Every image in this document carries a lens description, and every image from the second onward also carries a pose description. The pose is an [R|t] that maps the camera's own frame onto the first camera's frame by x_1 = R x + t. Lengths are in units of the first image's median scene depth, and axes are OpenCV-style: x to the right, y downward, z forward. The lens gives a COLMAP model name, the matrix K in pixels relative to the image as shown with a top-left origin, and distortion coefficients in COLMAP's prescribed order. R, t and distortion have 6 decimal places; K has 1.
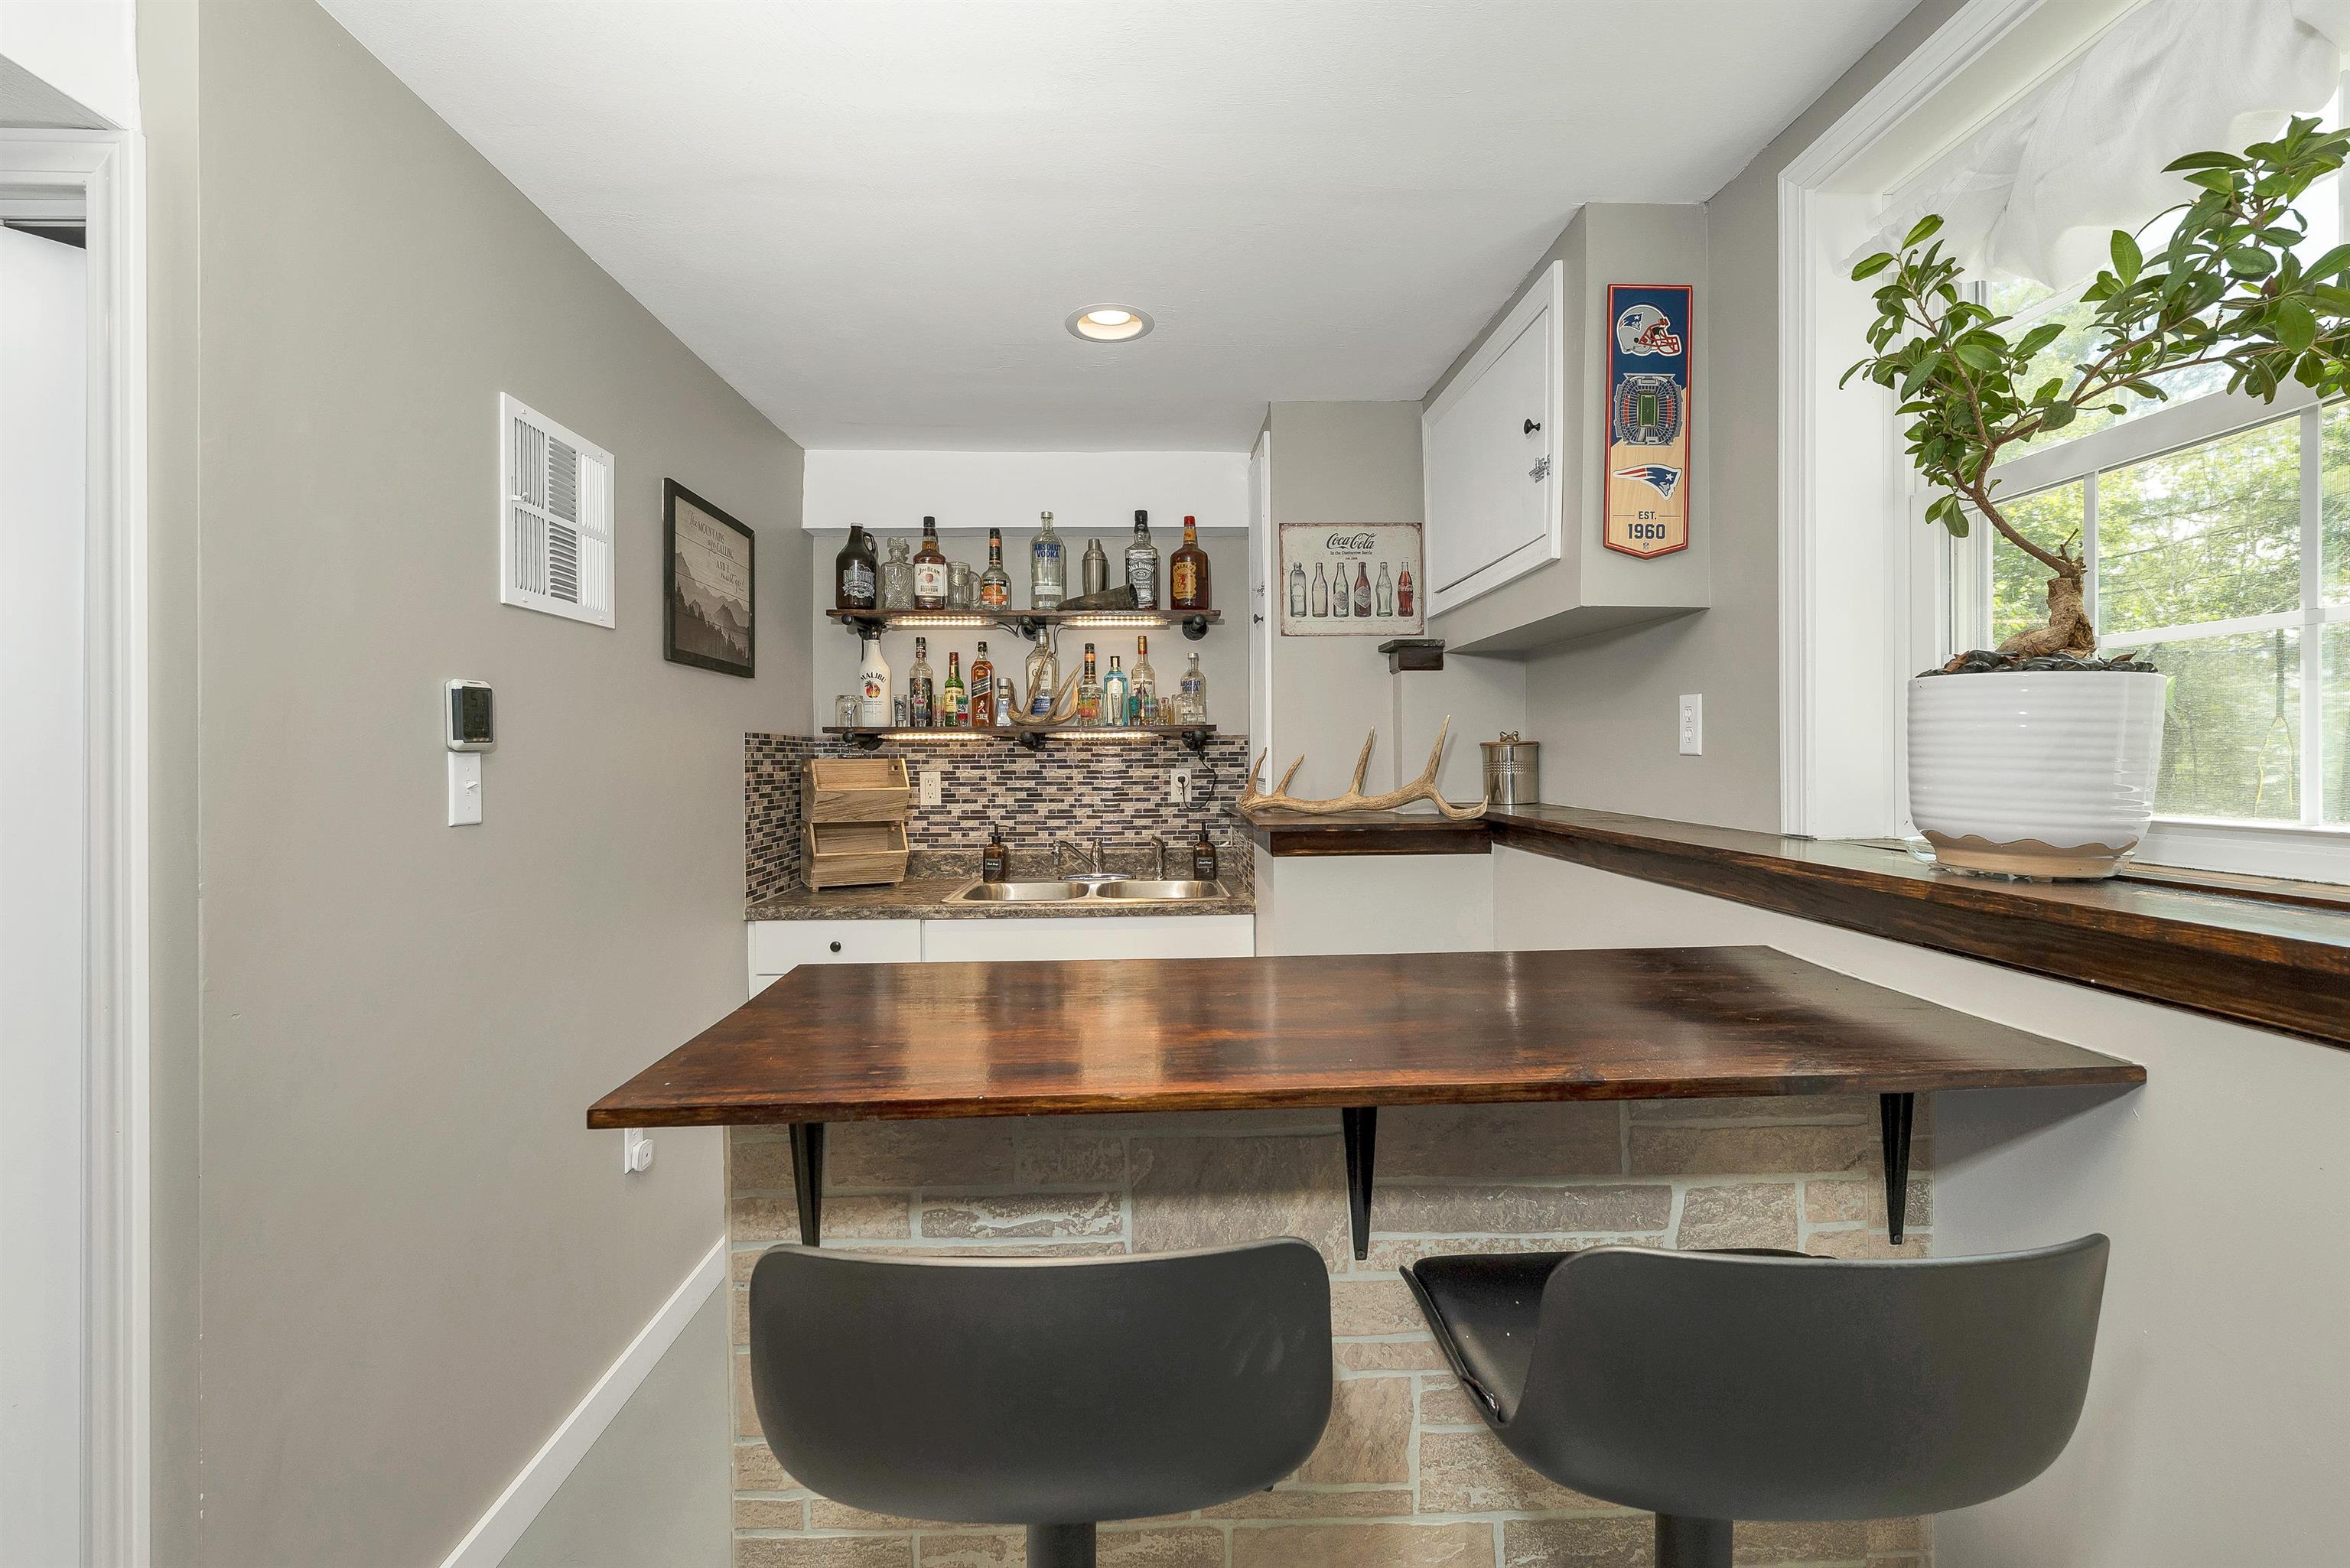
lens RADIAL K [[1004.4, 0, 1171.6], [0, 1004.4, 764.8], [0, 0, 1]] dist [0.000311, -0.000322]
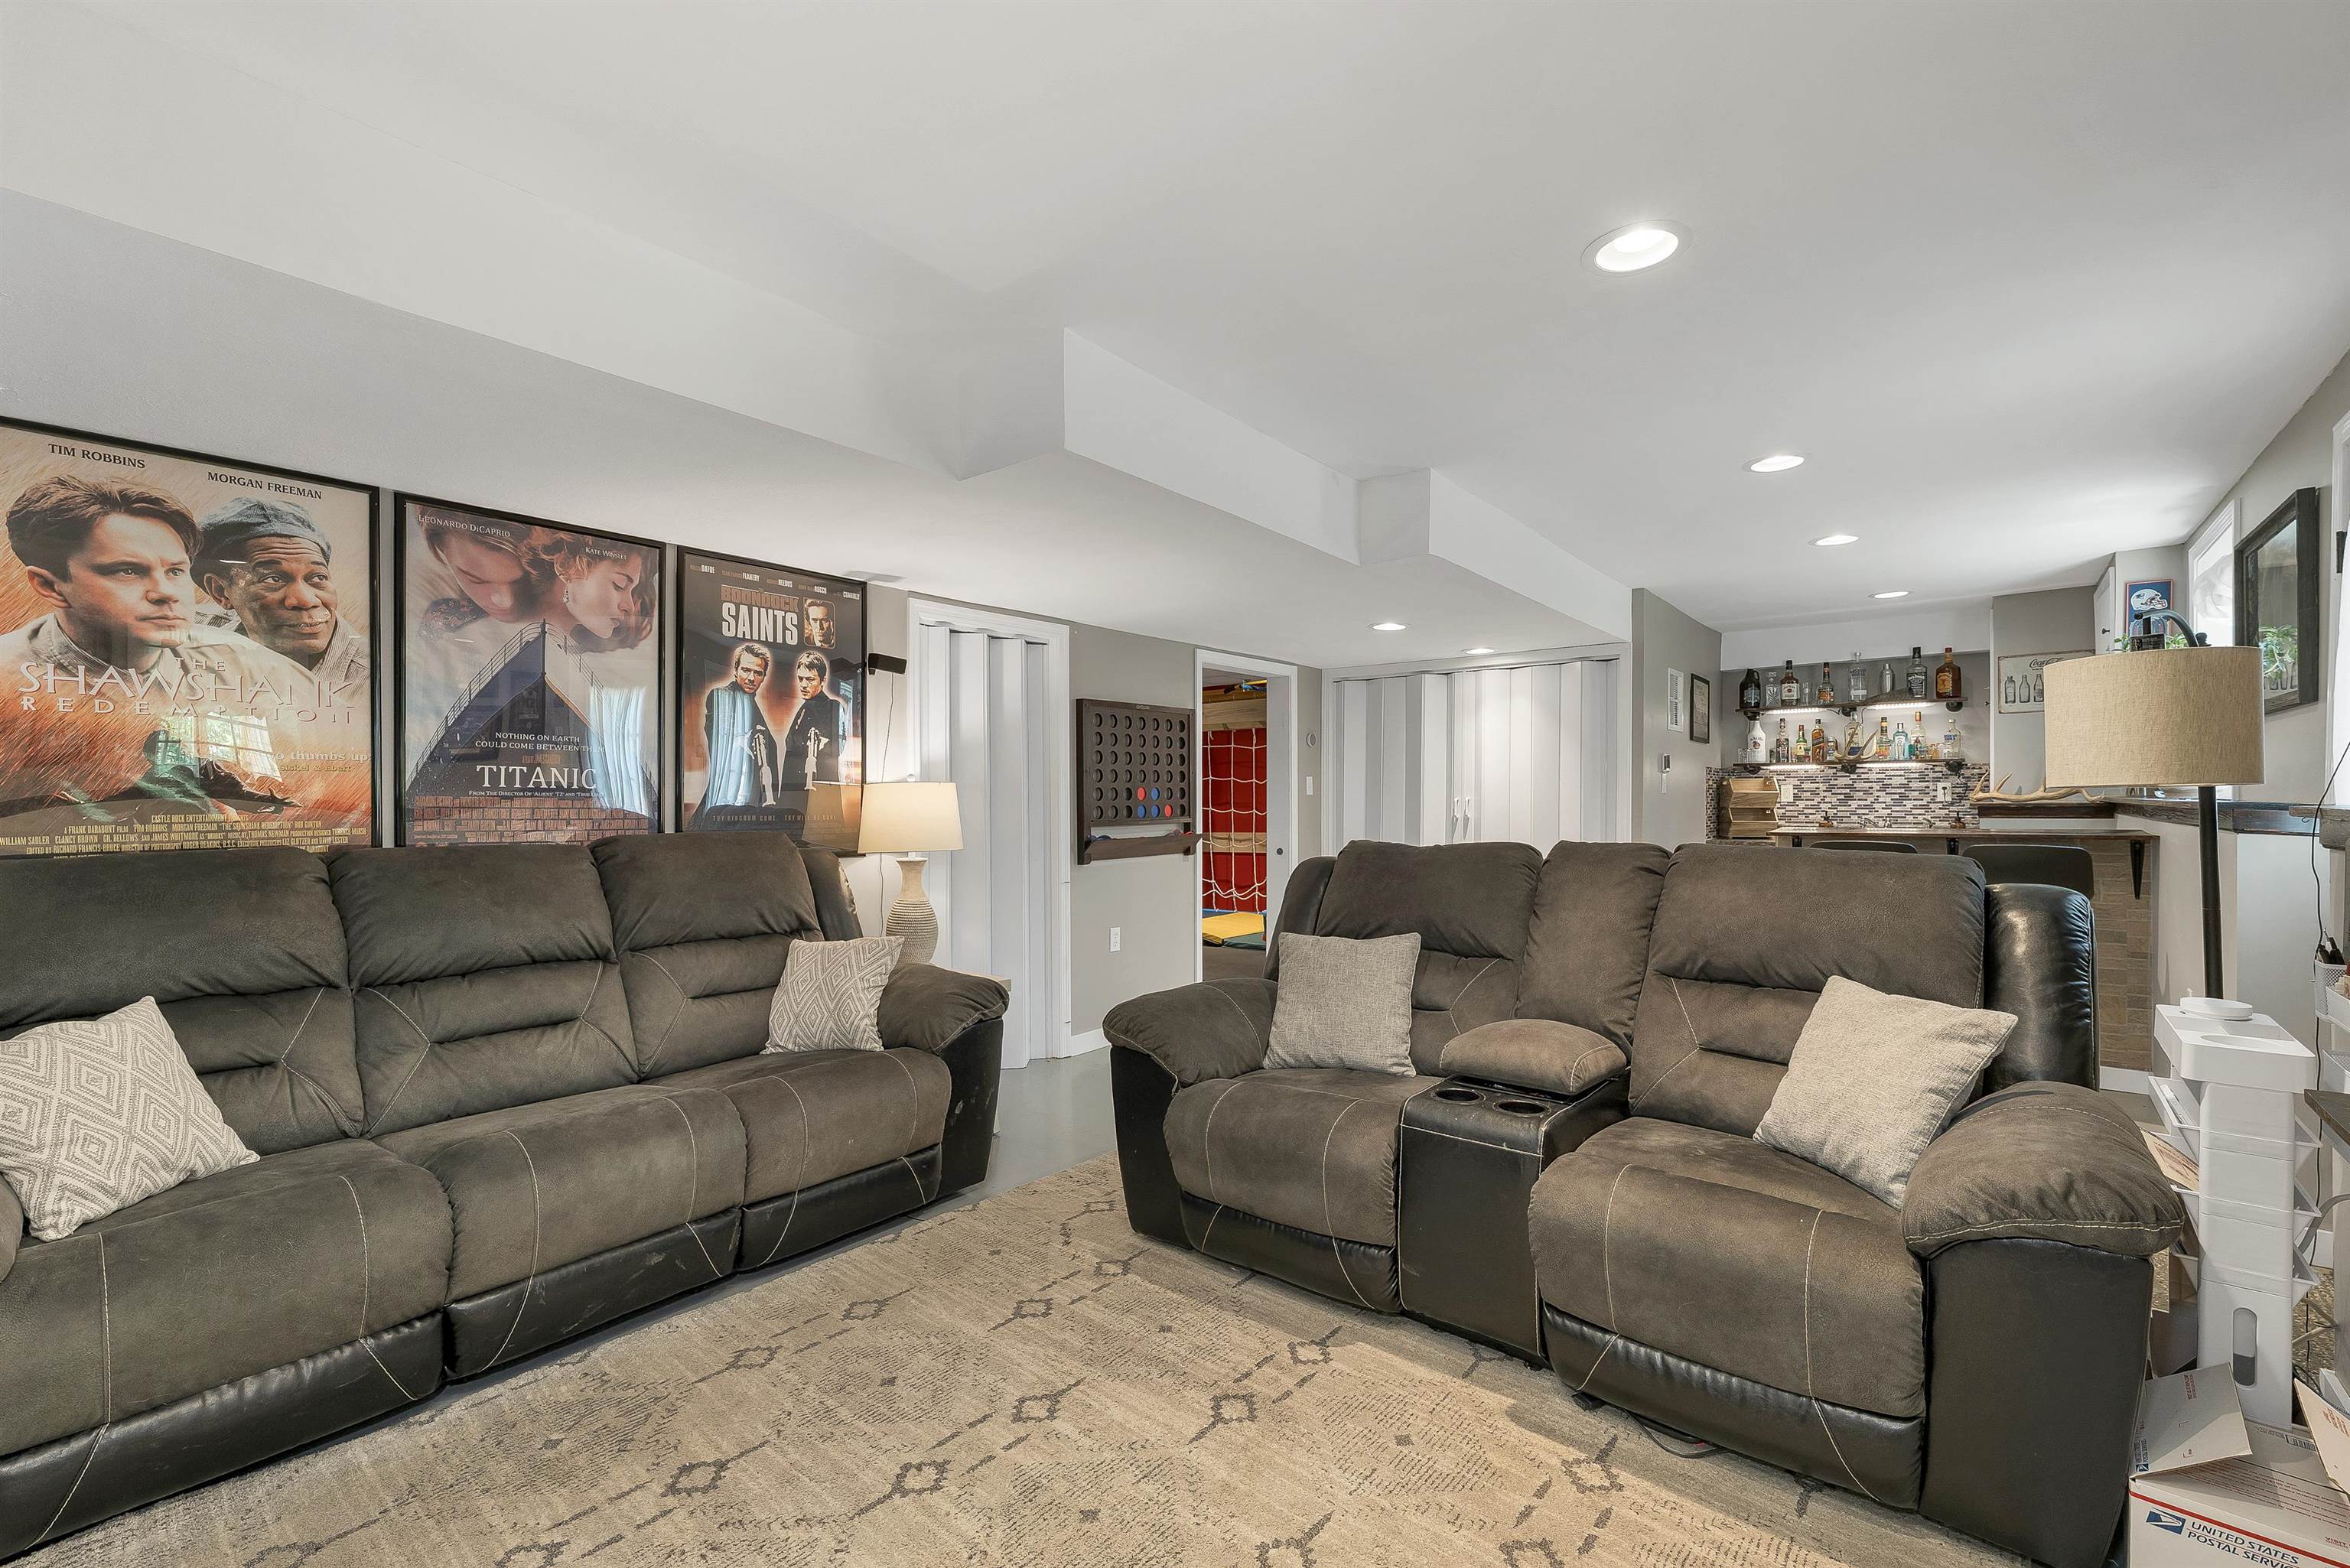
lens RADIAL K [[1004.4, 0, 1176.7], [0, 1004.4, 797.3], [0, 0, 1]] dist [0.000311, -0.000322]
pose [[0.757120, 0.002936, -0.653269, 0.148872], [-0.005486, 0.999983, -0.001864, 0.042604], [0.653253, 0.004995, 0.757123, -1.326314]]
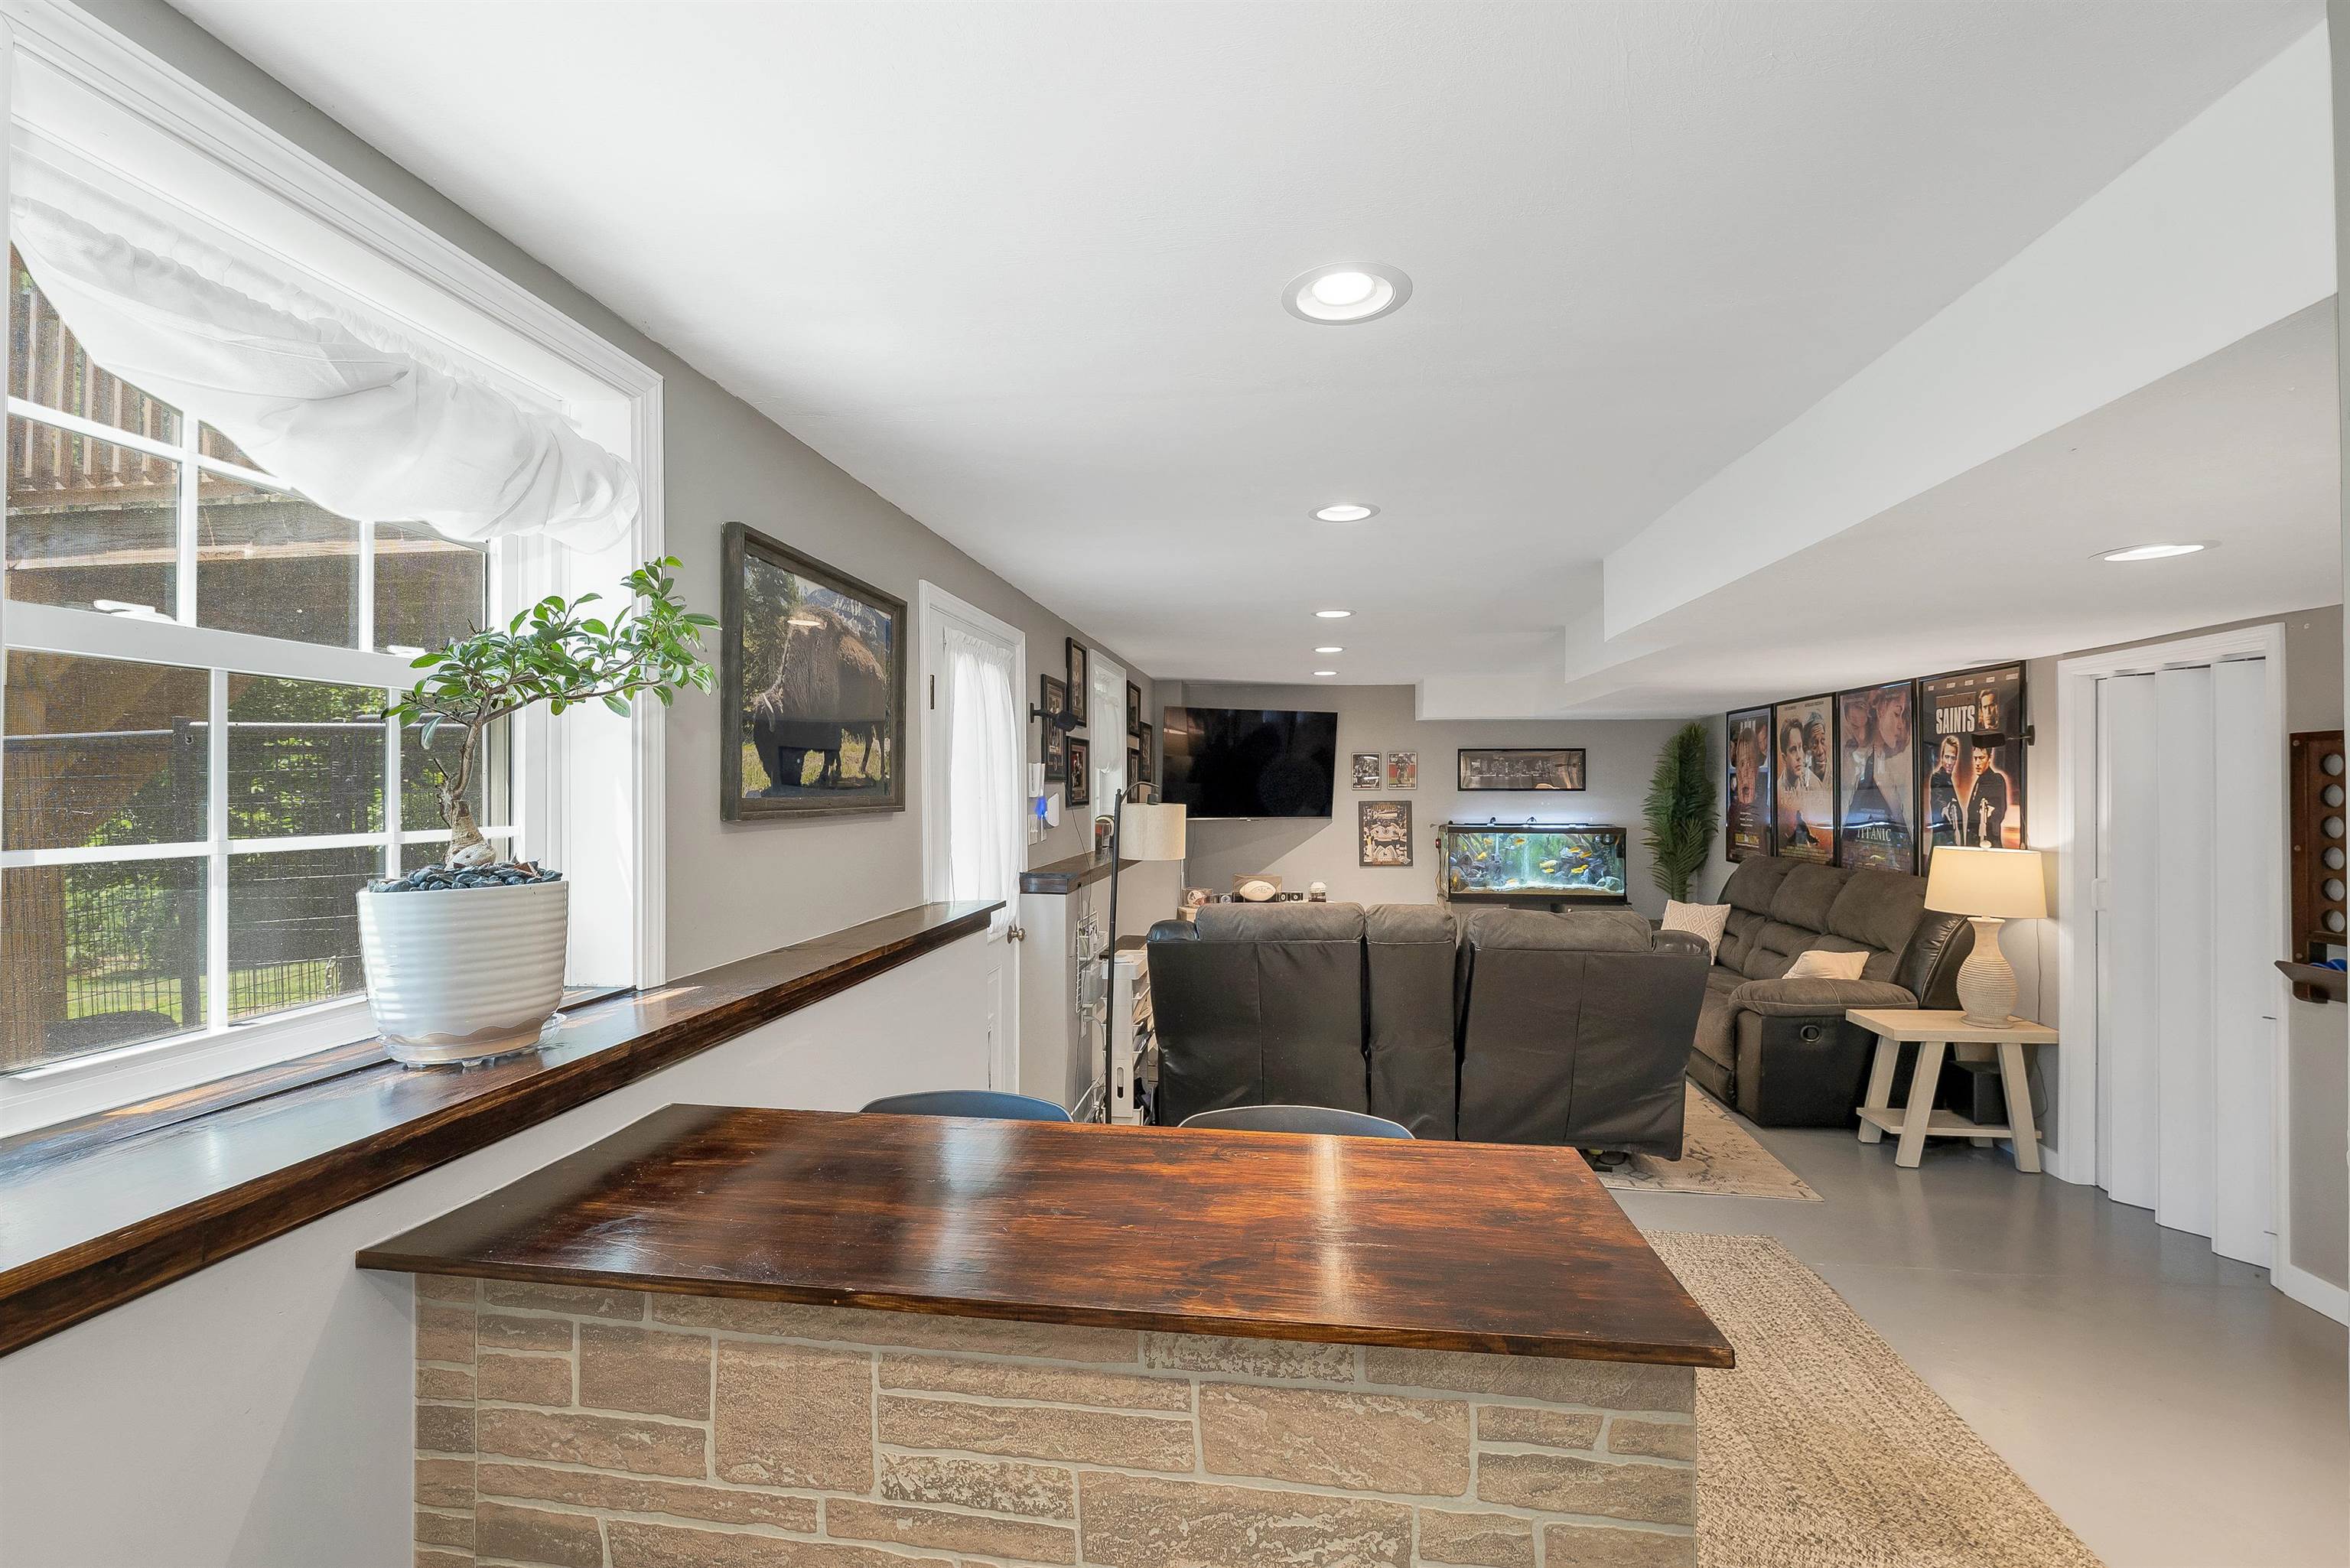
lens RADIAL K [[1004.4, 0, 1169.3], [0, 1004.4, 777.1], [0, 0, 1]] dist [0.000311, -0.000322]
pose [[-0.986387, 0.006720, 0.164303, -0.213601], [0.006413, 0.999977, -0.002396, -0.162315], [-0.164315, -0.001310, -0.986407, 2.550731]]
